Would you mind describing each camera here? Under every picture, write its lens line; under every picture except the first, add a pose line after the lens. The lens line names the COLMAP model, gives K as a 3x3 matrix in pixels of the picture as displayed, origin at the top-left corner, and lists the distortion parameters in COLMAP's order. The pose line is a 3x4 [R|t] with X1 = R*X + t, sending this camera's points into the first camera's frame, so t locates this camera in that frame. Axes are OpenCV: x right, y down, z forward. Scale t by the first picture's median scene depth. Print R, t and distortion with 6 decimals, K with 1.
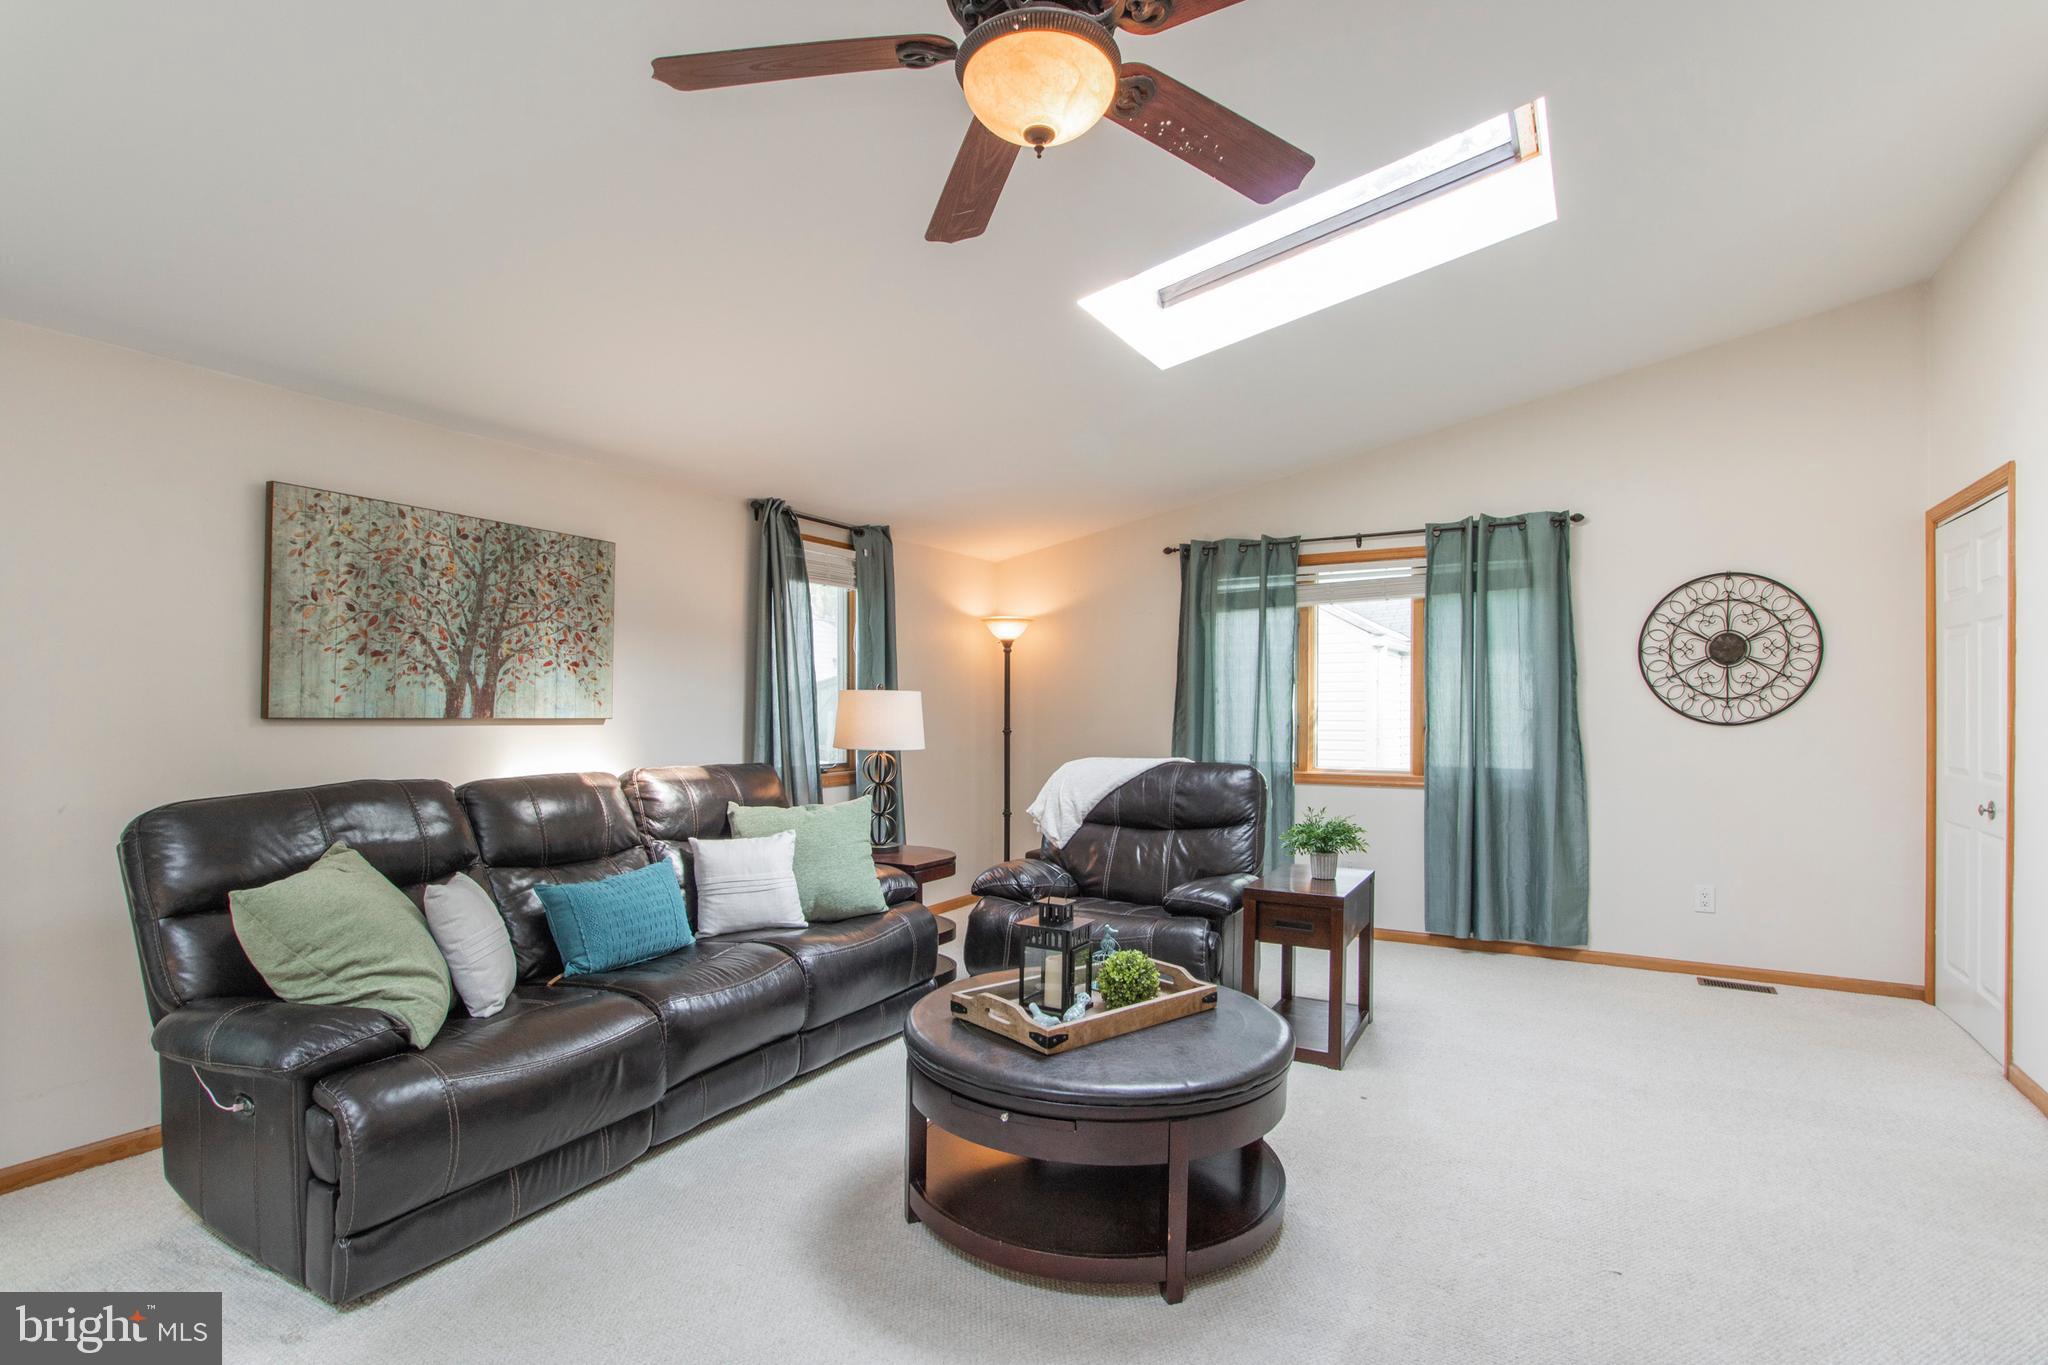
lens RADIAL K [[1013.3, 0, 1028.0], [0, 1013.3, 712.9], [0, 0, 1]] dist [-0.004928, 0.000260]
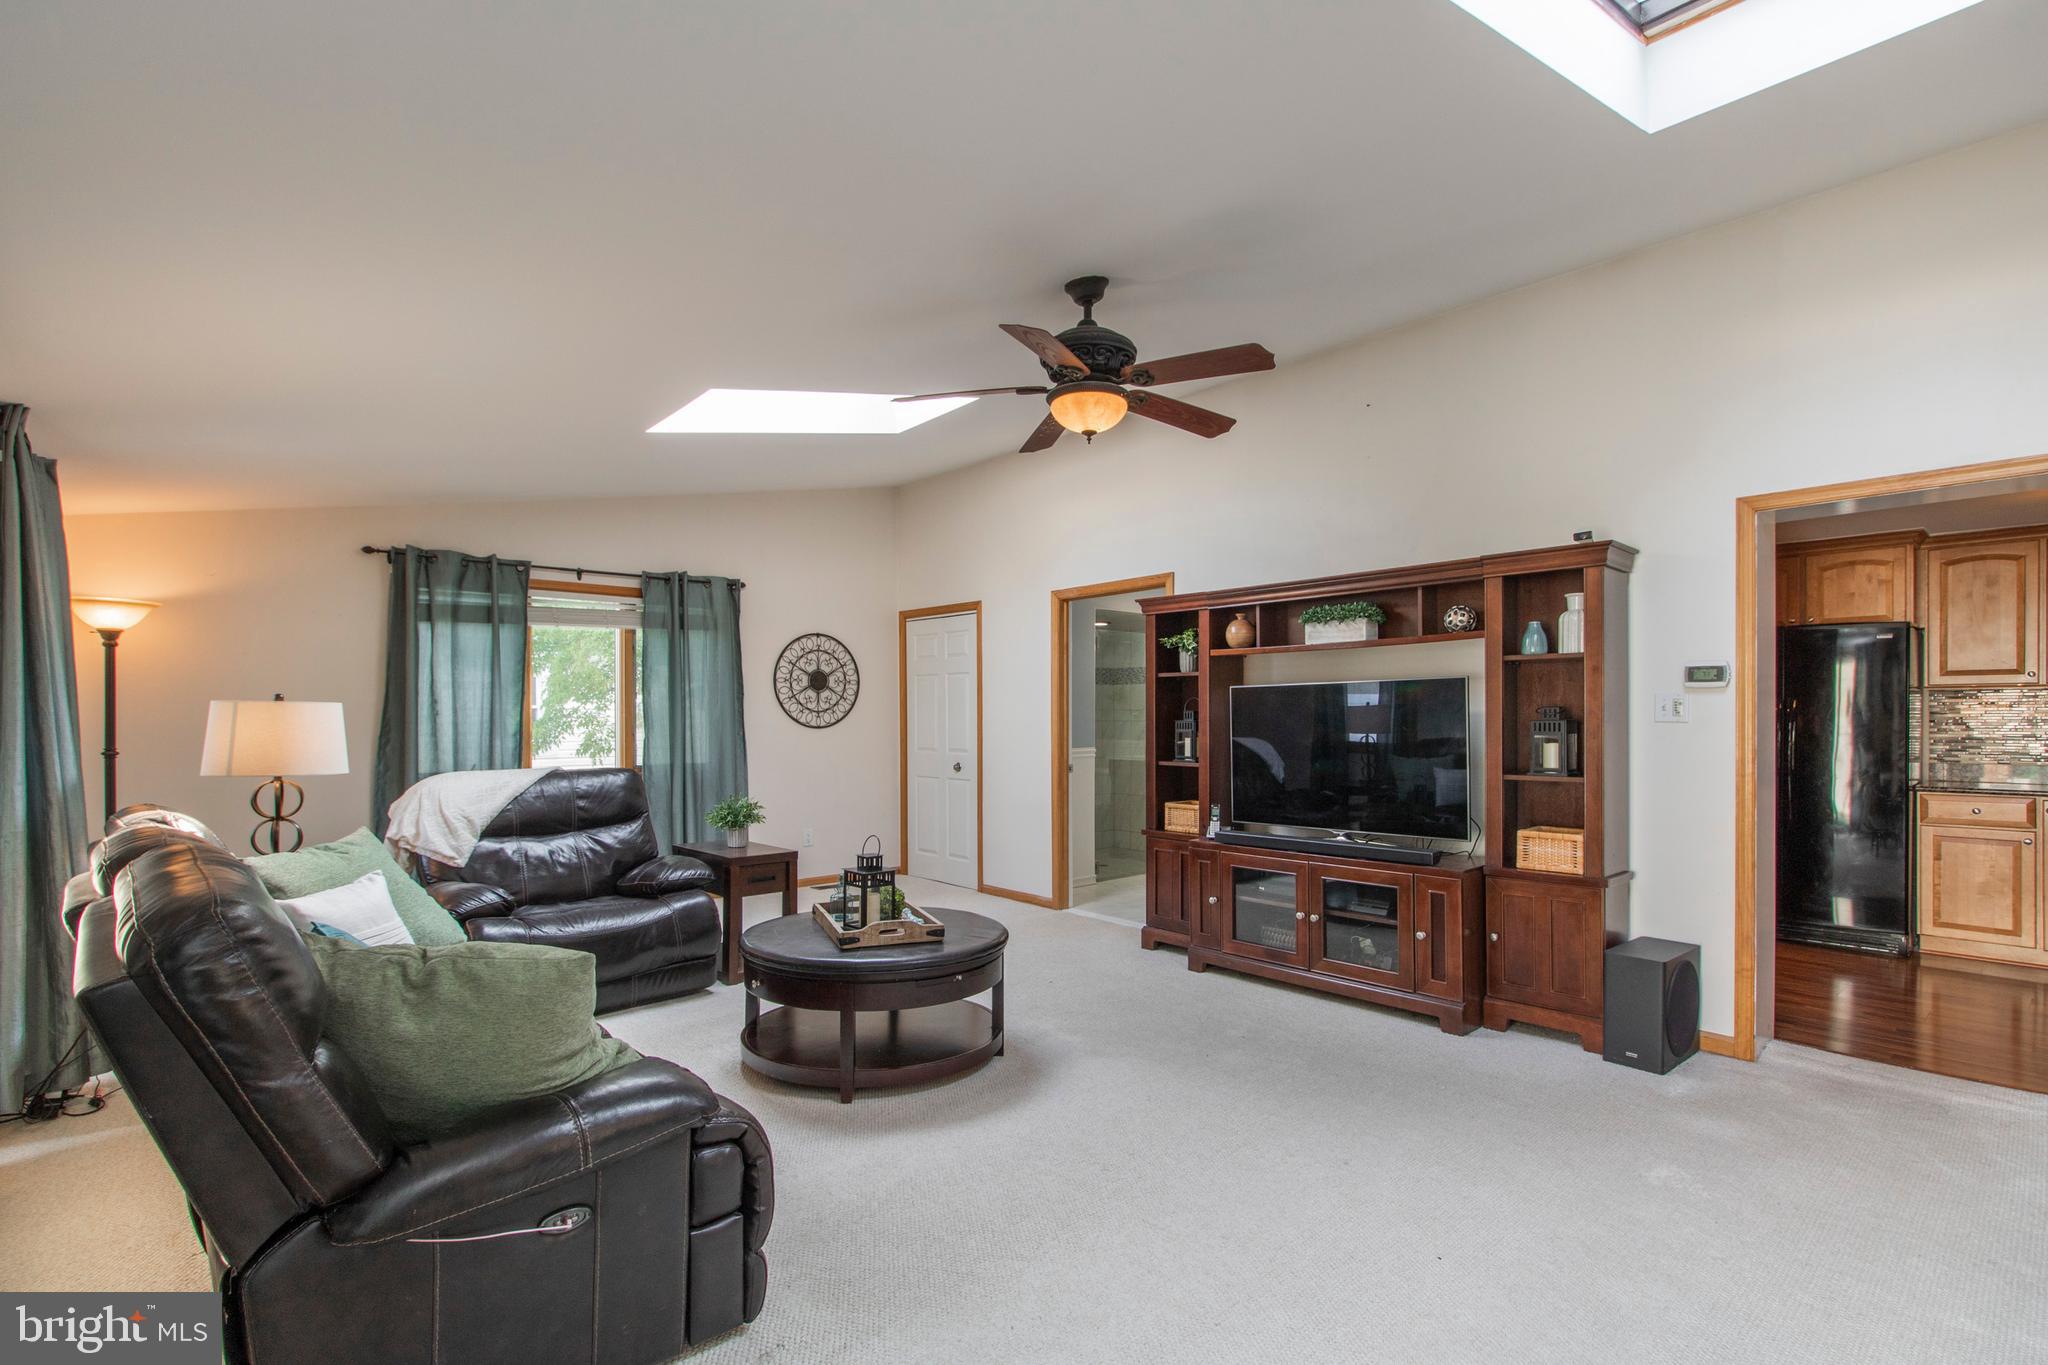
lens RADIAL K [[974.3, 0, 1031.4], [0, 974.3, 722.3], [0, 0, 1]] dist [0.000956, 0.000678]
pose [[0.305211, -0.010036, 0.952232, -0.668044], [0.008949, 0.999931, 0.007670, -0.005583], [-0.952243, 0.006181, 0.305279, 0.195625]]
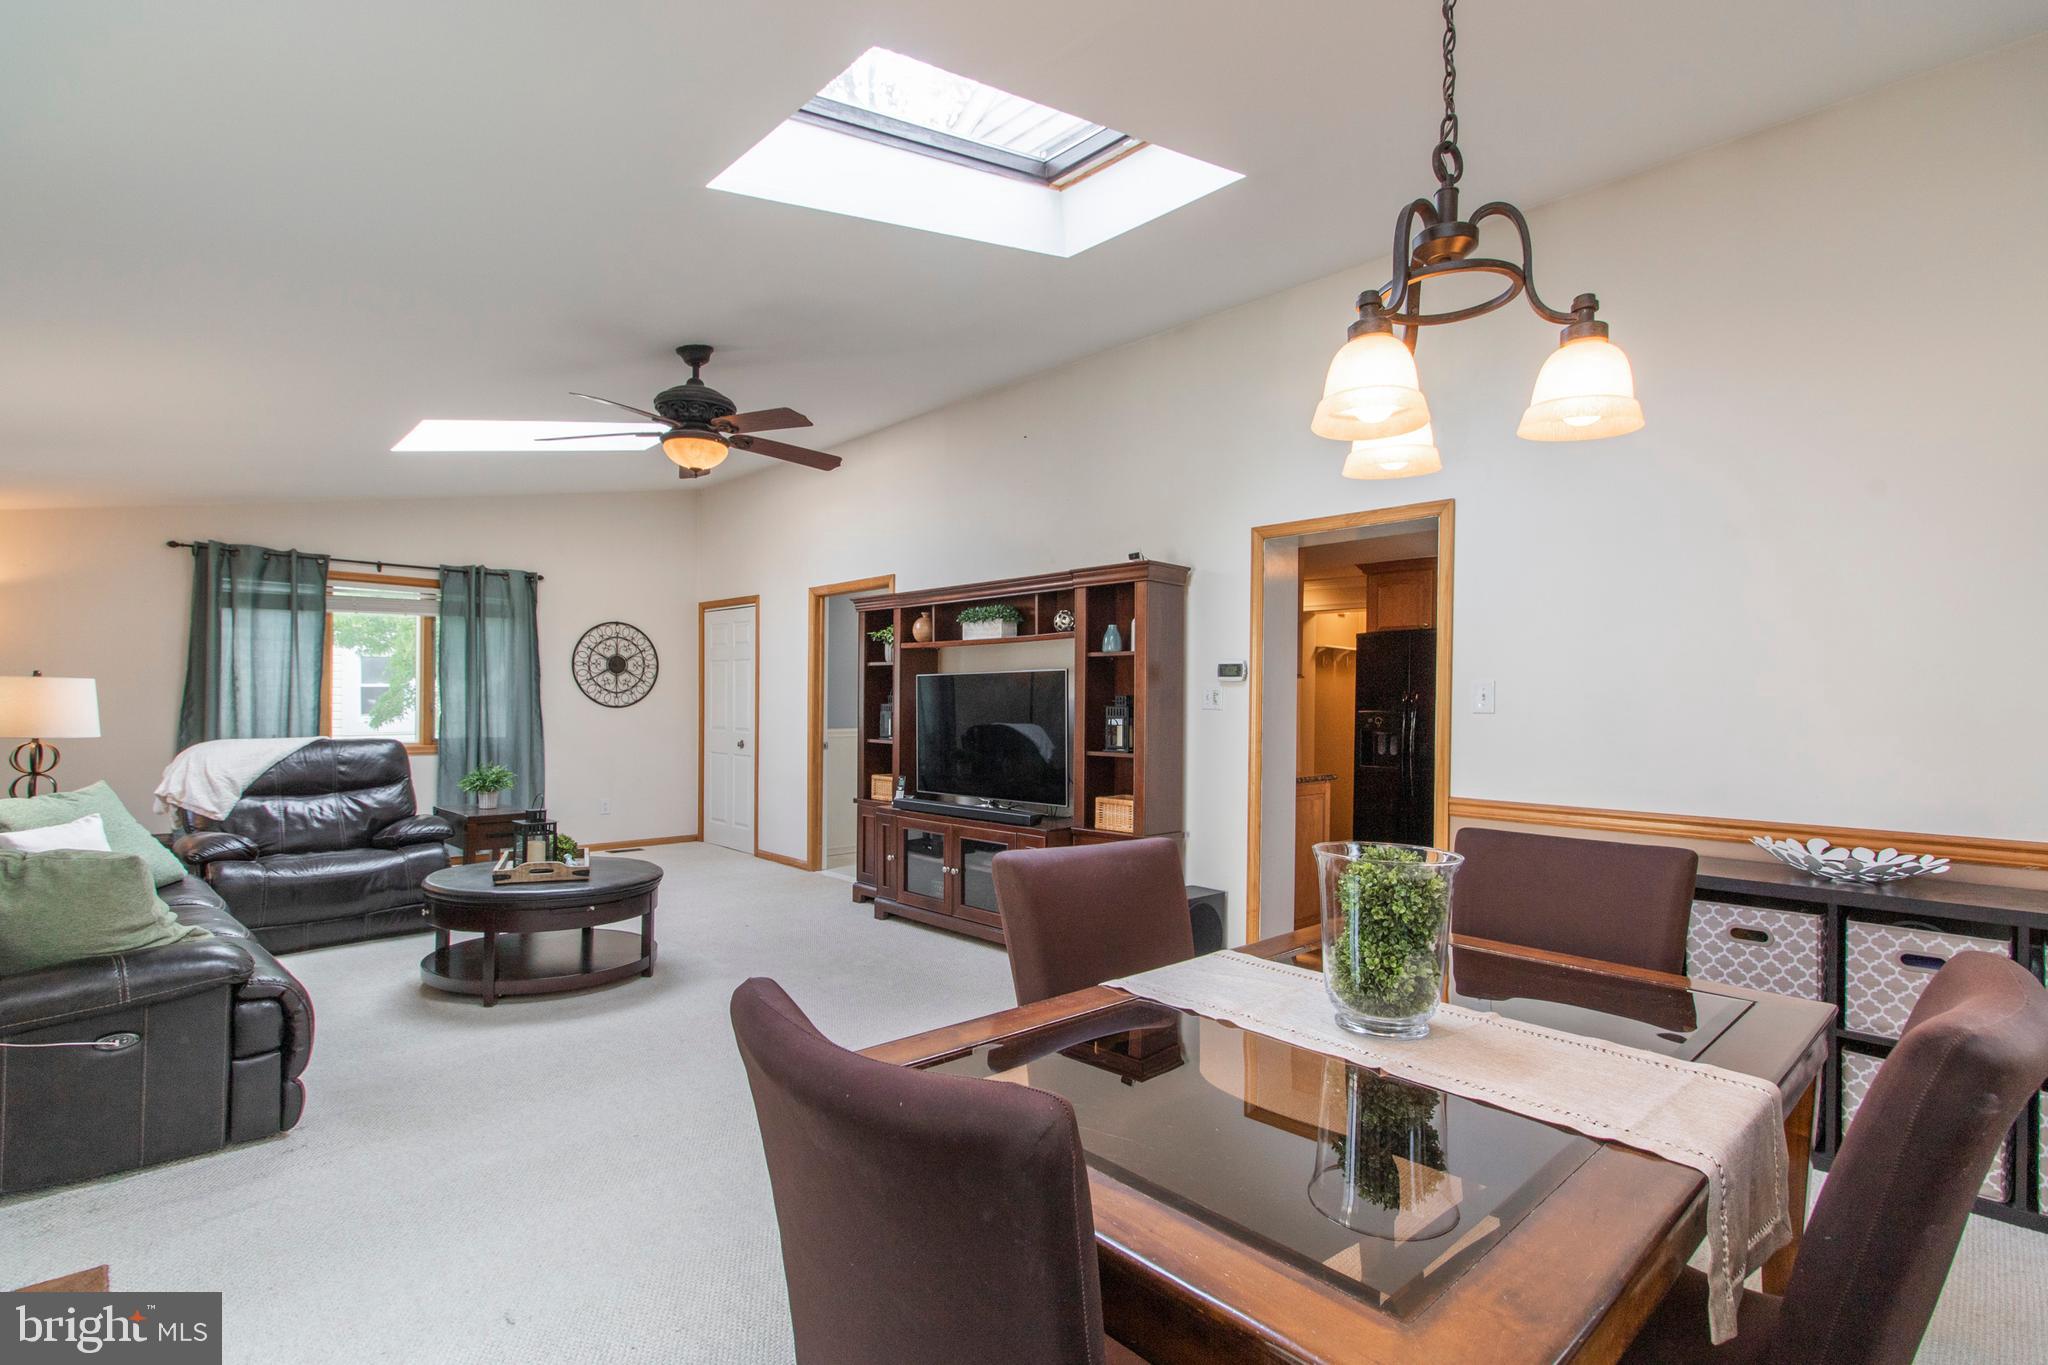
lens RADIAL K [[974.3, 0, 999.3], [0, 974.3, 707.0], [0, 0, 1]] dist [0.000956, 0.000678]
pose [[0.286087, -0.005243, 0.958189, -0.742067], [-0.003834, 0.999971, 0.006616, -0.002494], [-0.958196, -0.005567, 0.286059, -0.135520]]
